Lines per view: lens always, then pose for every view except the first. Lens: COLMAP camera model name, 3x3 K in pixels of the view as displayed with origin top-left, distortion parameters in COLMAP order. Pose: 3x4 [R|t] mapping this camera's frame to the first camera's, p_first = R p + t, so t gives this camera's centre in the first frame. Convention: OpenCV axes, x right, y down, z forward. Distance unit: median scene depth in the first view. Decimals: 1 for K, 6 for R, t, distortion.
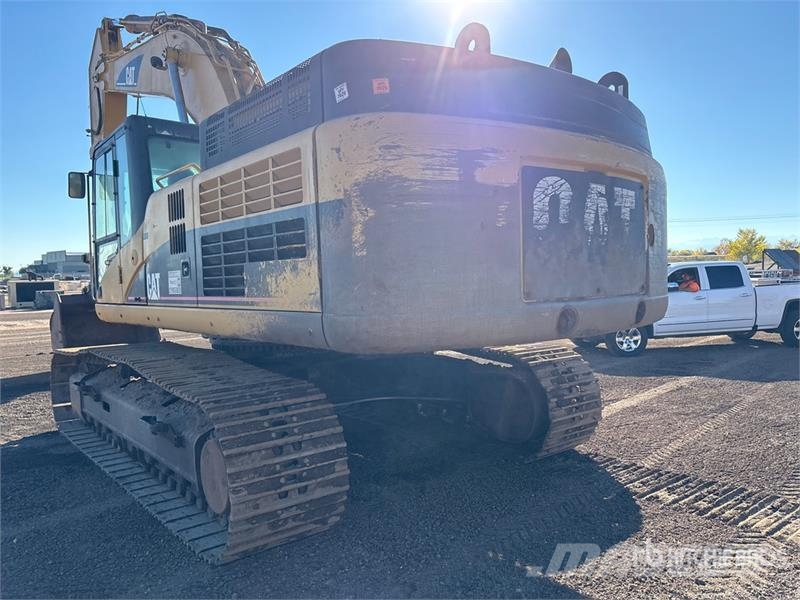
lens RADIAL K [[612.7, 0, 400.0], [0, 612.7, 300.0], [0, 0, 1]] dist [0.017435, -0.007672]
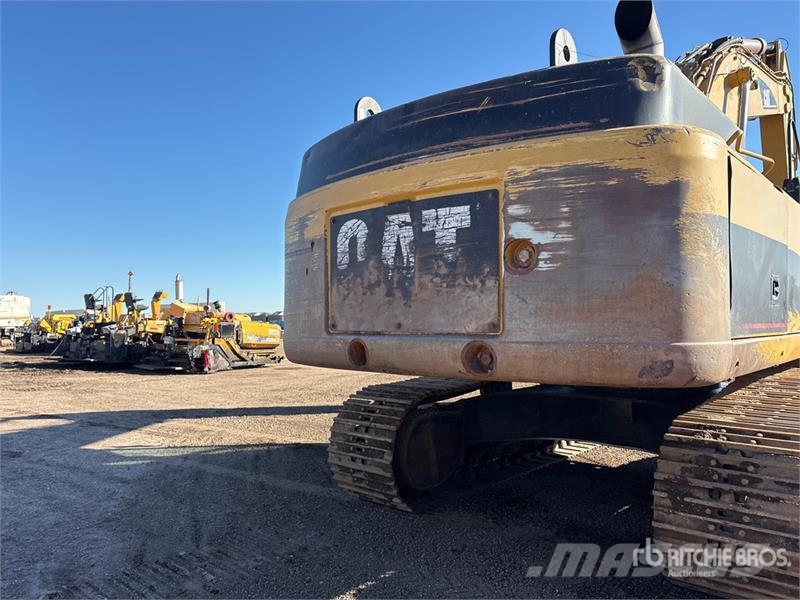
lens RADIAL K [[612.7, 0, 400.0], [0, 612.7, 300.0], [0, 0, 1]] dist [0.017435, -0.007672]
pose [[0.151602, -0.007855, -0.988410, 1.255785], [-0.037424, 0.999206, -0.013680, -0.043517], [0.987733, 0.039064, 0.151187, 0.865182]]
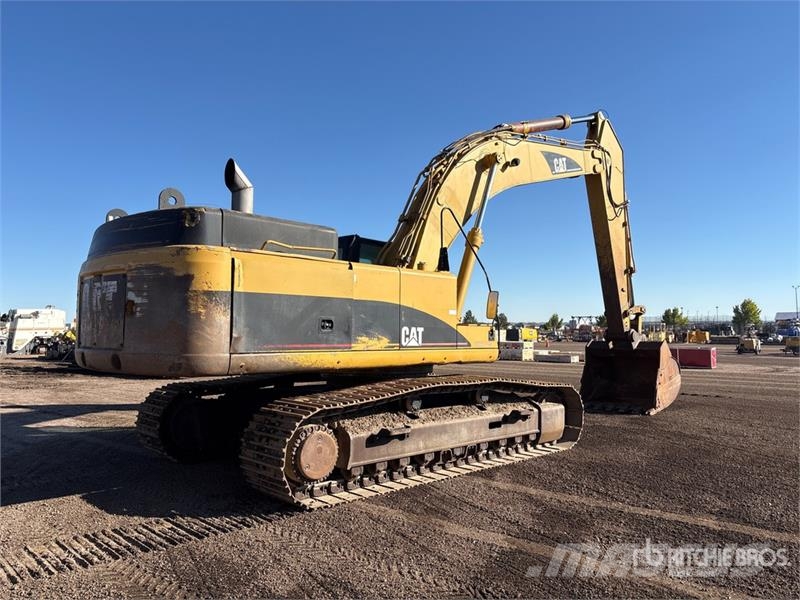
lens RADIAL K [[602.2, 0, 400.0], [0, 602.2, 300.0], [0, 0, 1]] dist [0.029301, -0.000296]
pose [[0.075131, -0.028245, -0.996774, 2.099023], [-0.046577, 0.998408, -0.031802, -0.125662], [0.996085, 0.048816, 0.073695, 1.729594]]
